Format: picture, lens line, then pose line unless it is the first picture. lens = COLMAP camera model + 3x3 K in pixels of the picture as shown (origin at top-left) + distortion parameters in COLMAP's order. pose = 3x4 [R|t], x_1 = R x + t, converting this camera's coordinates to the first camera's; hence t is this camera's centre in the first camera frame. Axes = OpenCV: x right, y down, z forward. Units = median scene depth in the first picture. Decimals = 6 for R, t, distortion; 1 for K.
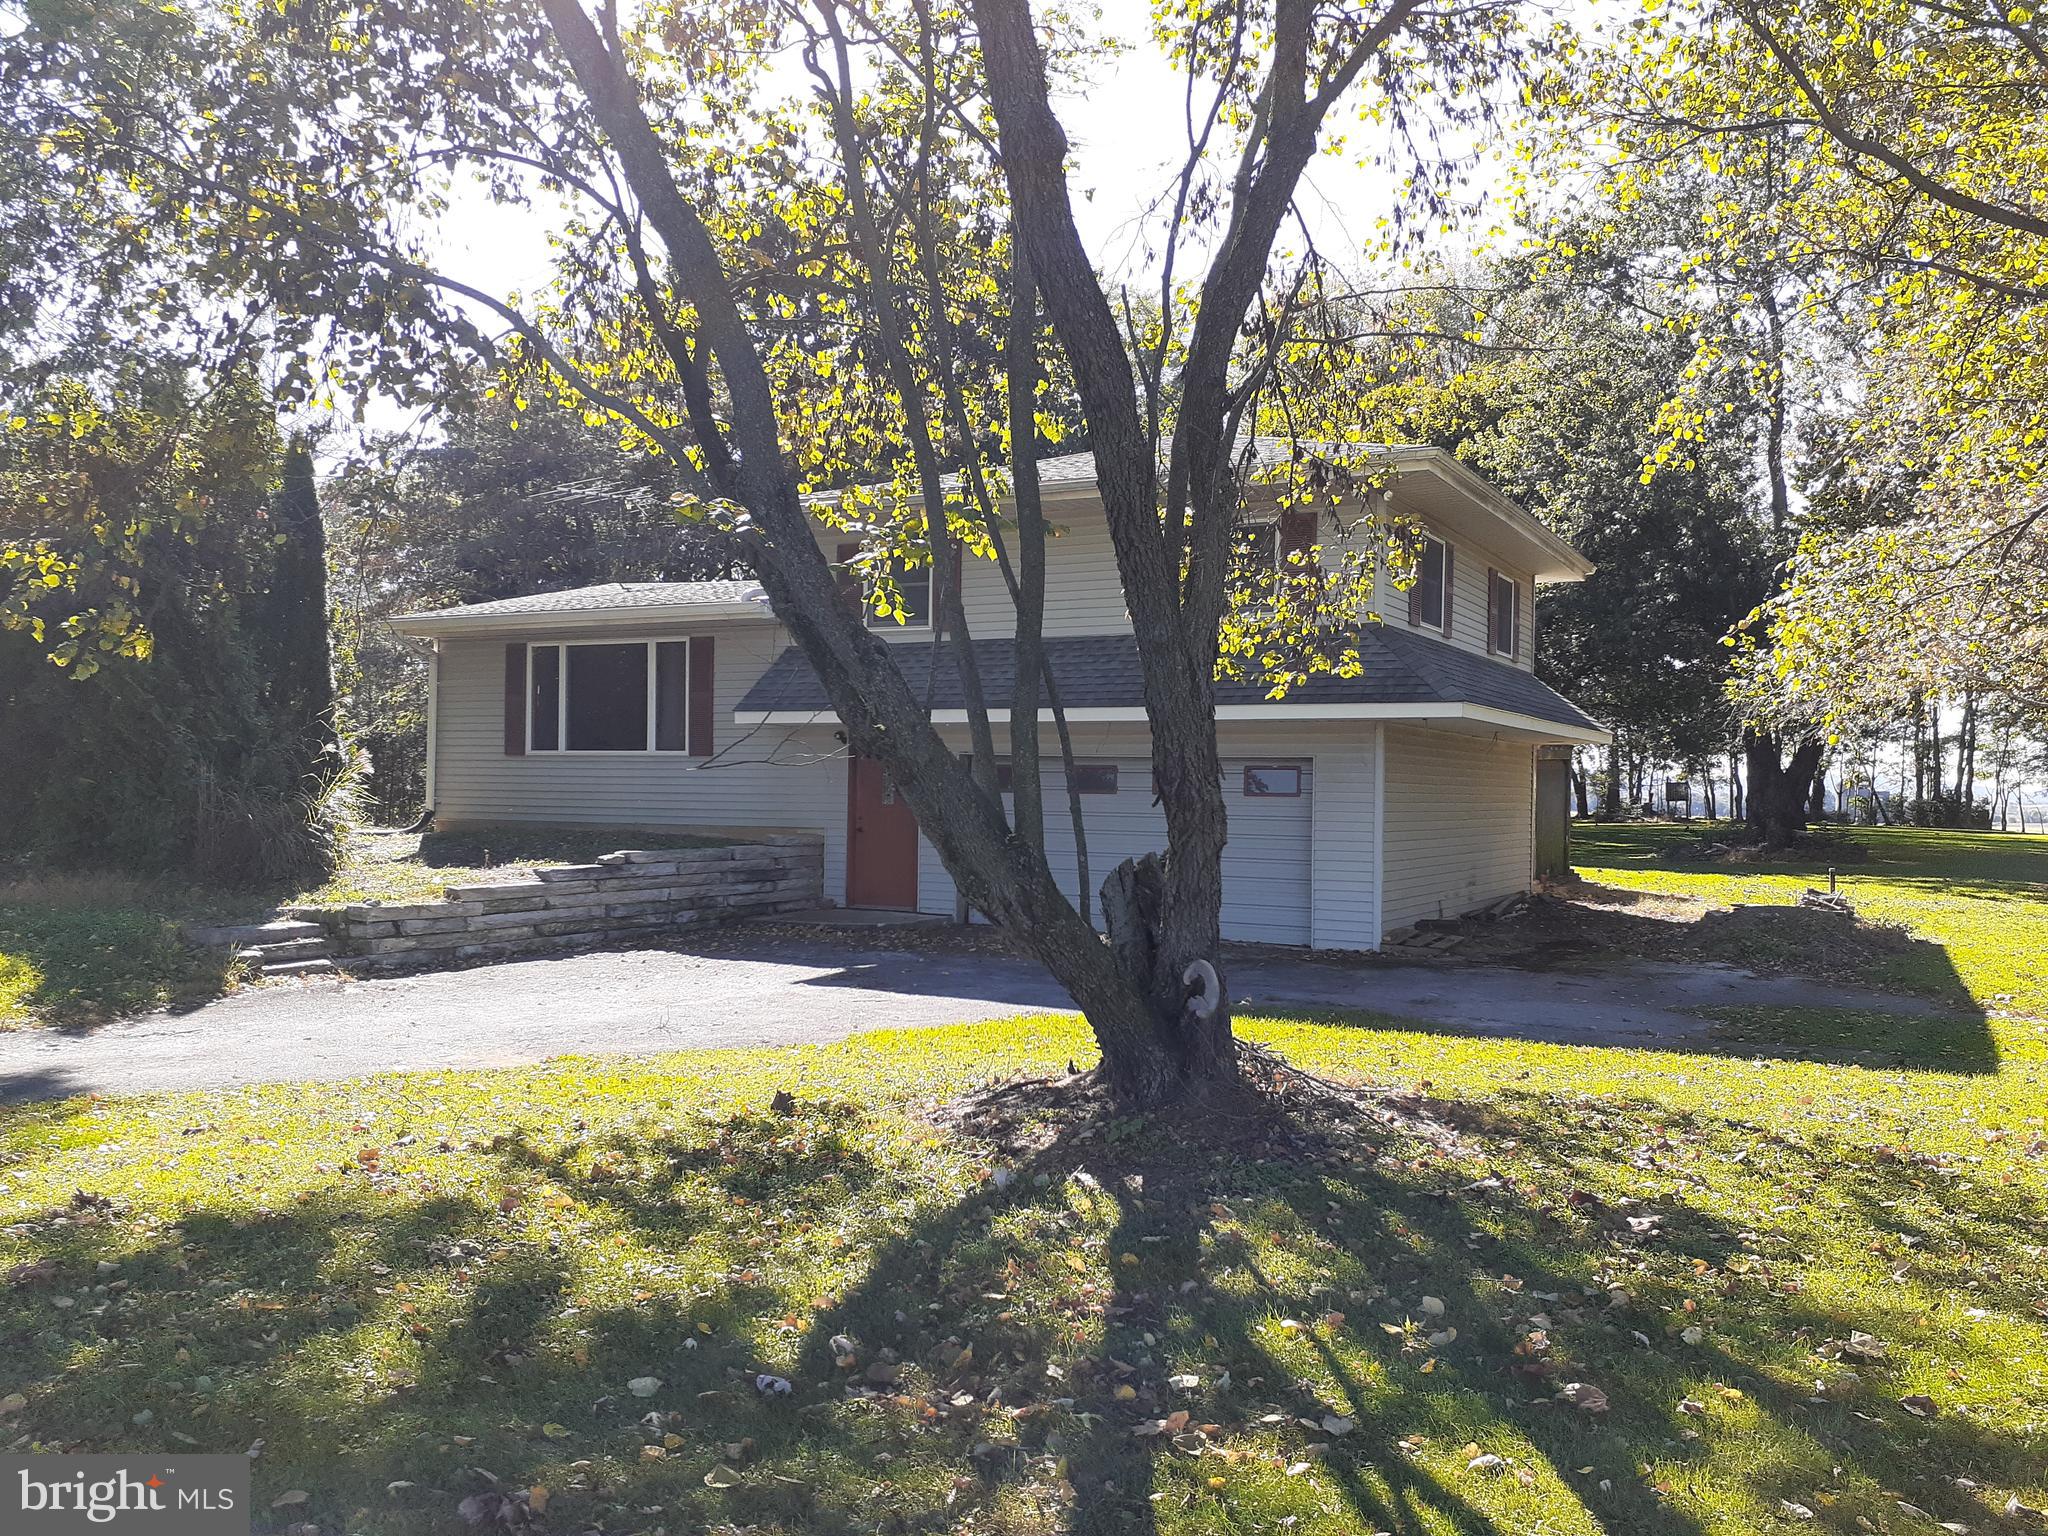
lens RADIAL K [[1635.6, 0, 1028.2], [0, 1635.6, 770.2], [0, 0, 1]] dist [0.134820, -0.341510]
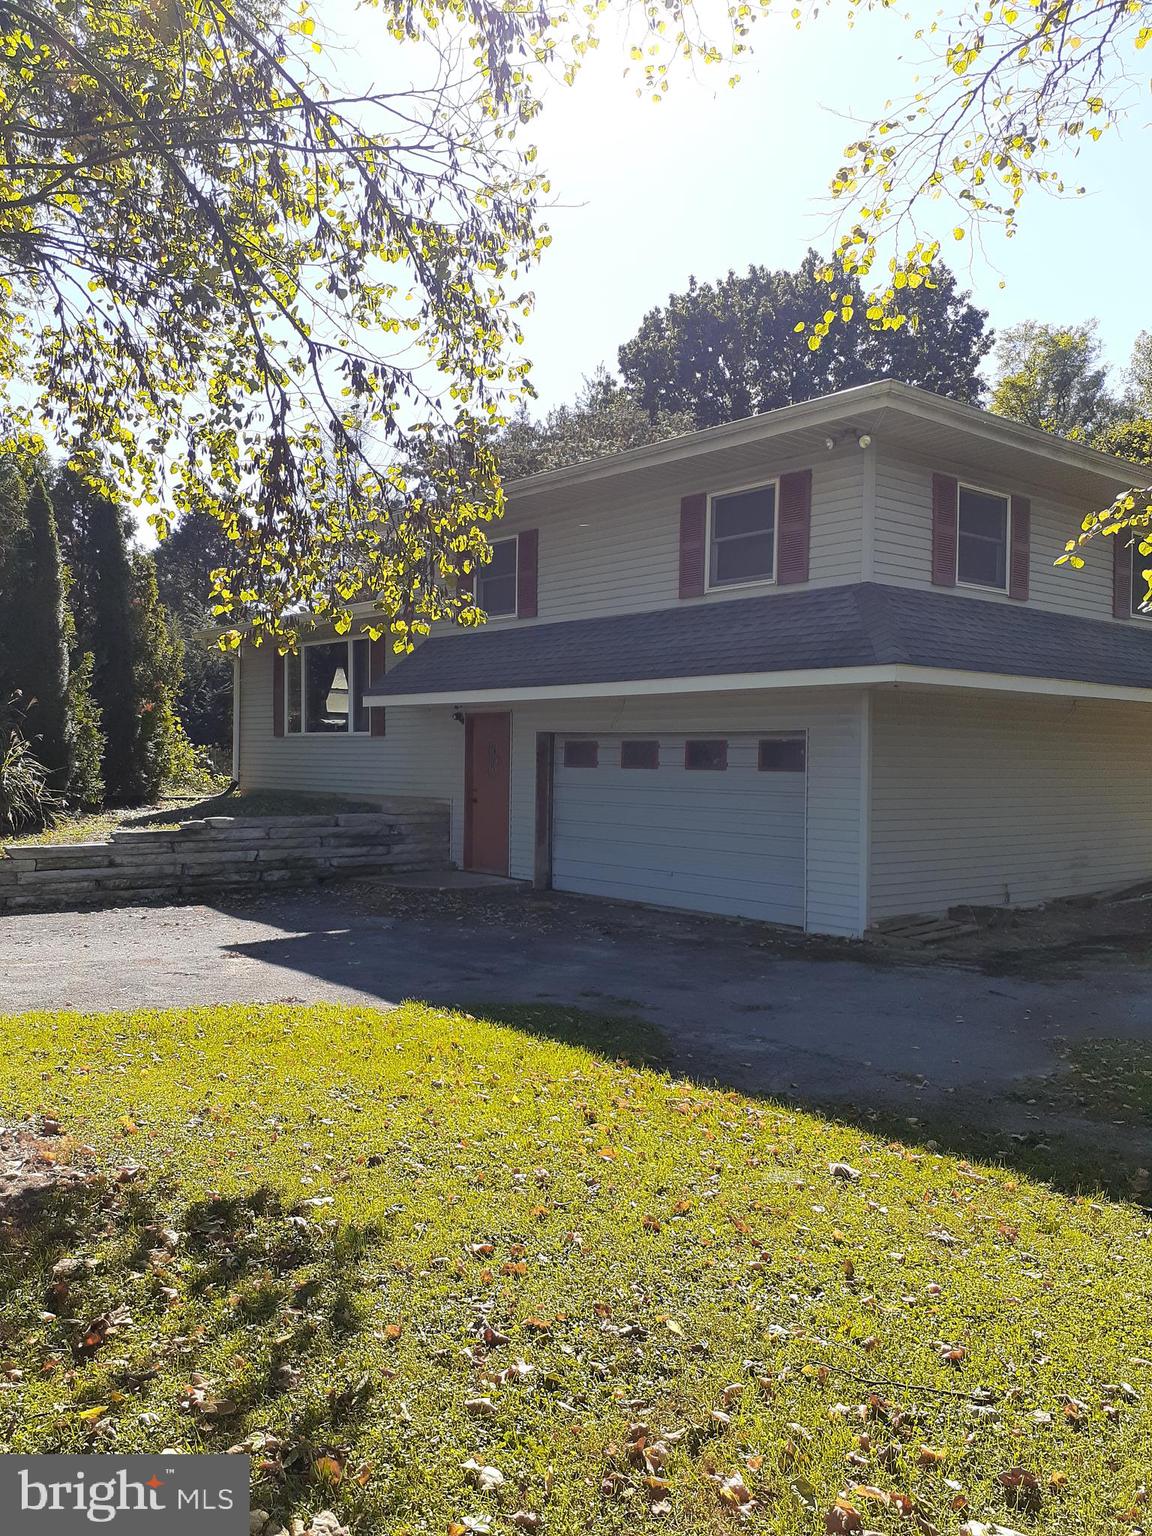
lens RADIAL K [[1231.5, 0, 566.8], [0, 1231.5, 768.6], [0, 0, 1]] dist [0.137628, -0.373903]
pose [[0.929032, 0.000950, -0.369999, 0.298428], [0.004332, 0.999900, 0.013443, 0.004175], [0.369975, -0.014091, 0.928935, 0.275994]]
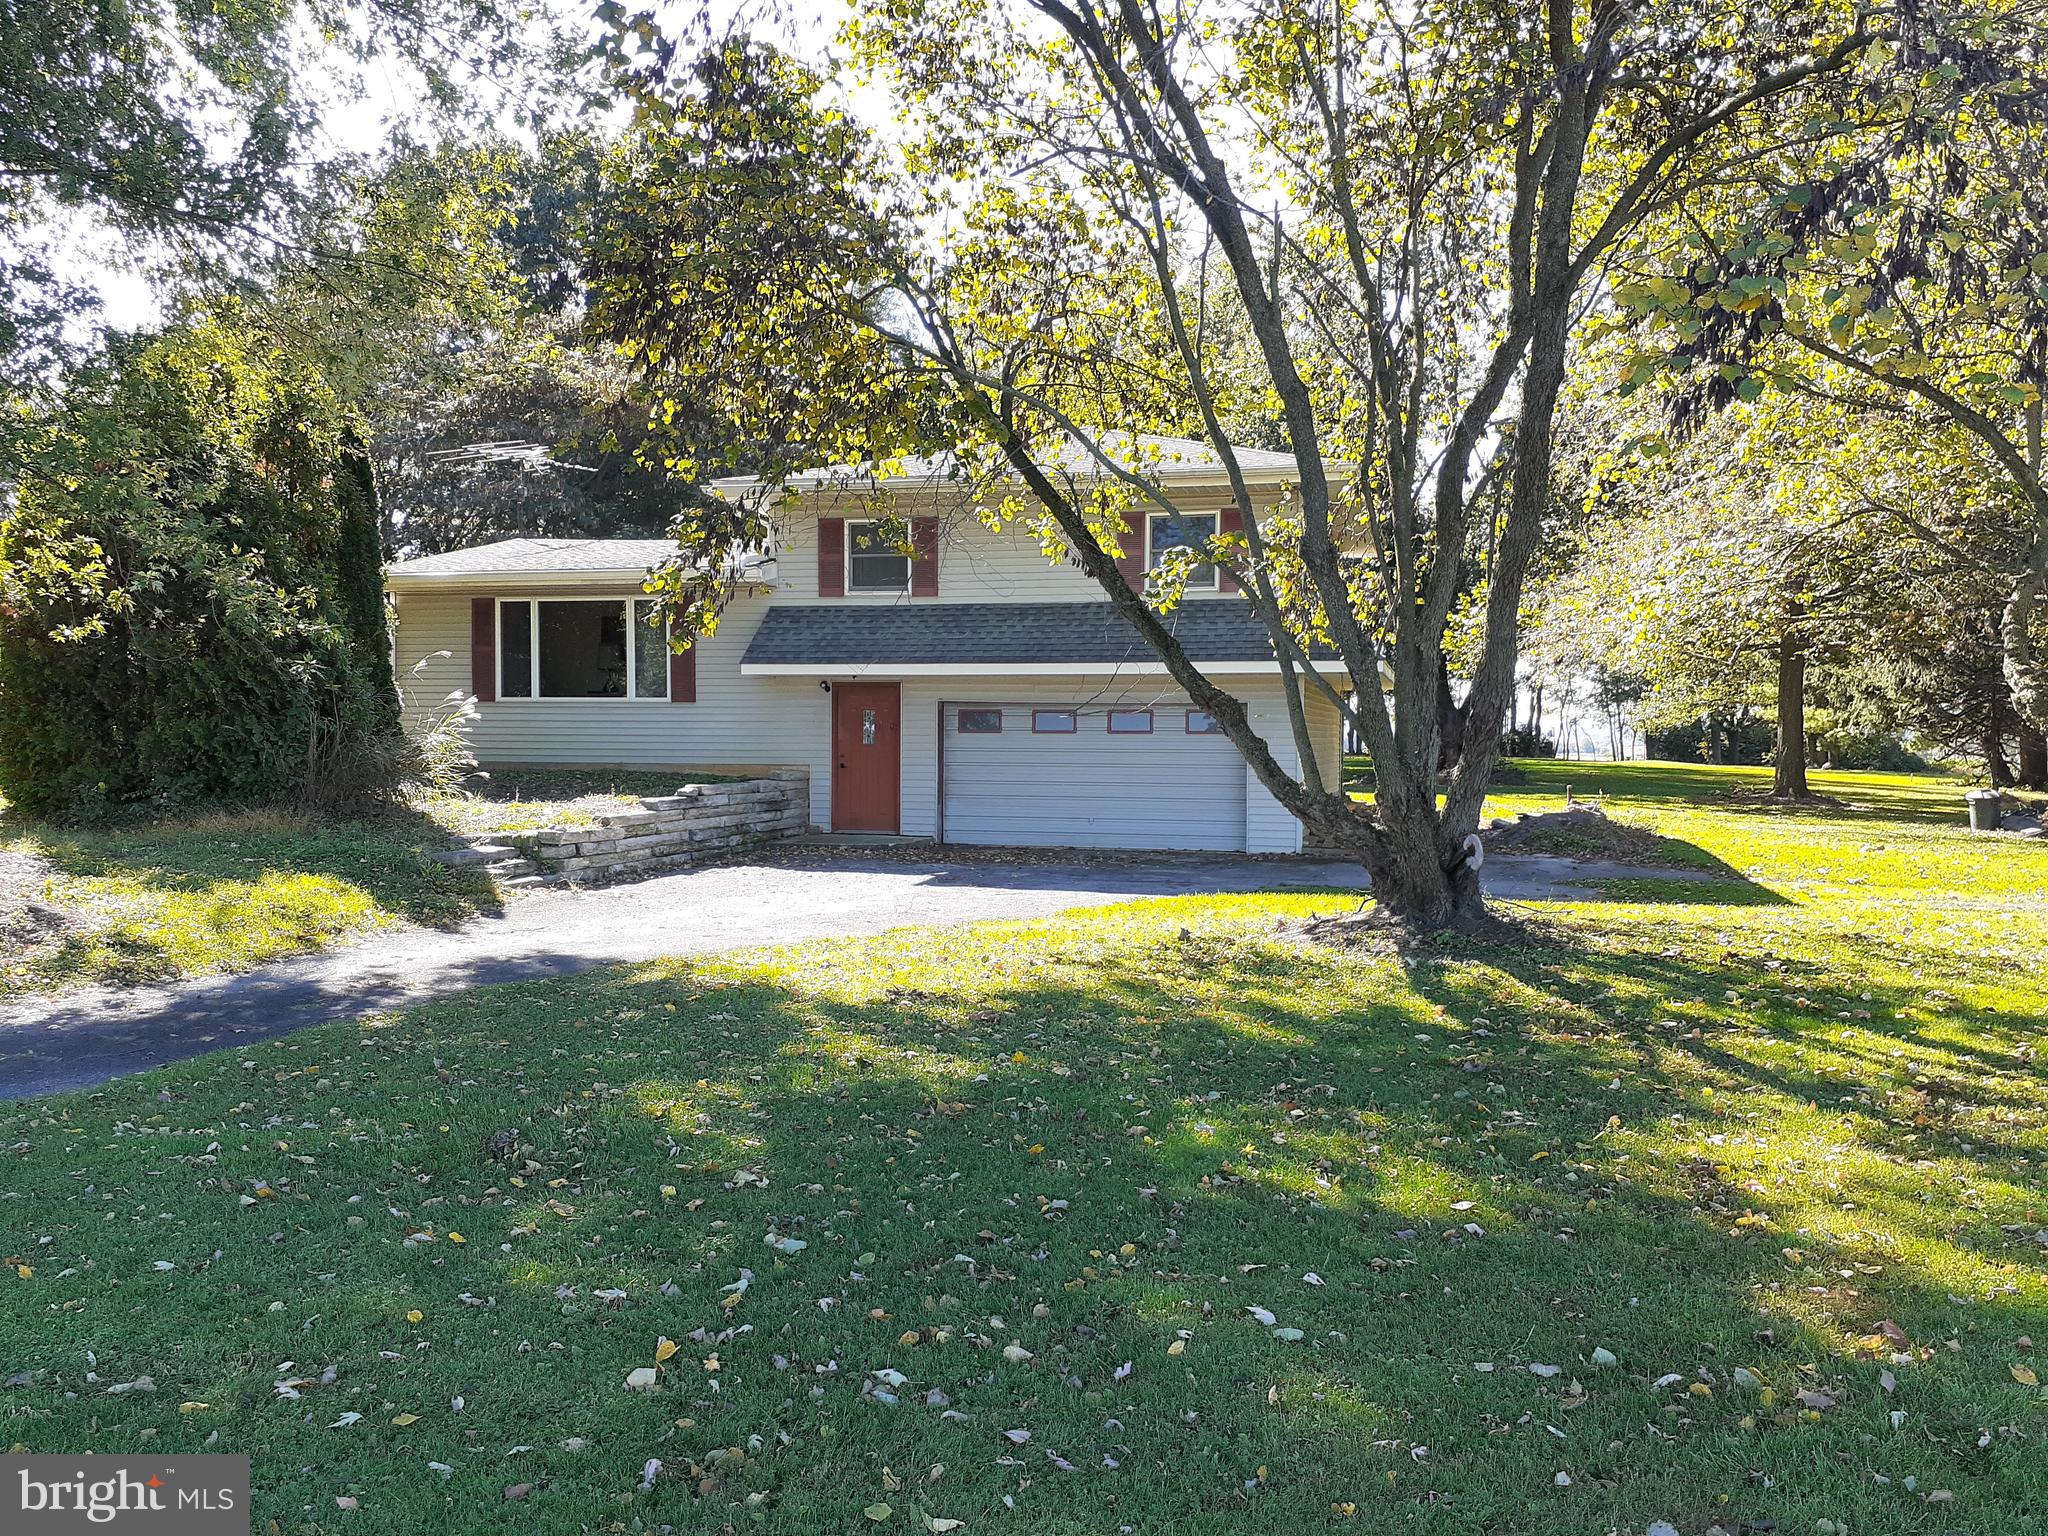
lens RADIAL K [[1628.7, 0, 1030.2], [0, 1628.7, 793.9], [0, 0, 1]] dist [0.134379, -0.258073]
pose [[0.971217, -0.017377, 0.237561, -0.280160], [0.005323, 0.998670, 0.051289, -0.002832], [-0.238137, -0.048548, 0.970018, -0.179401]]
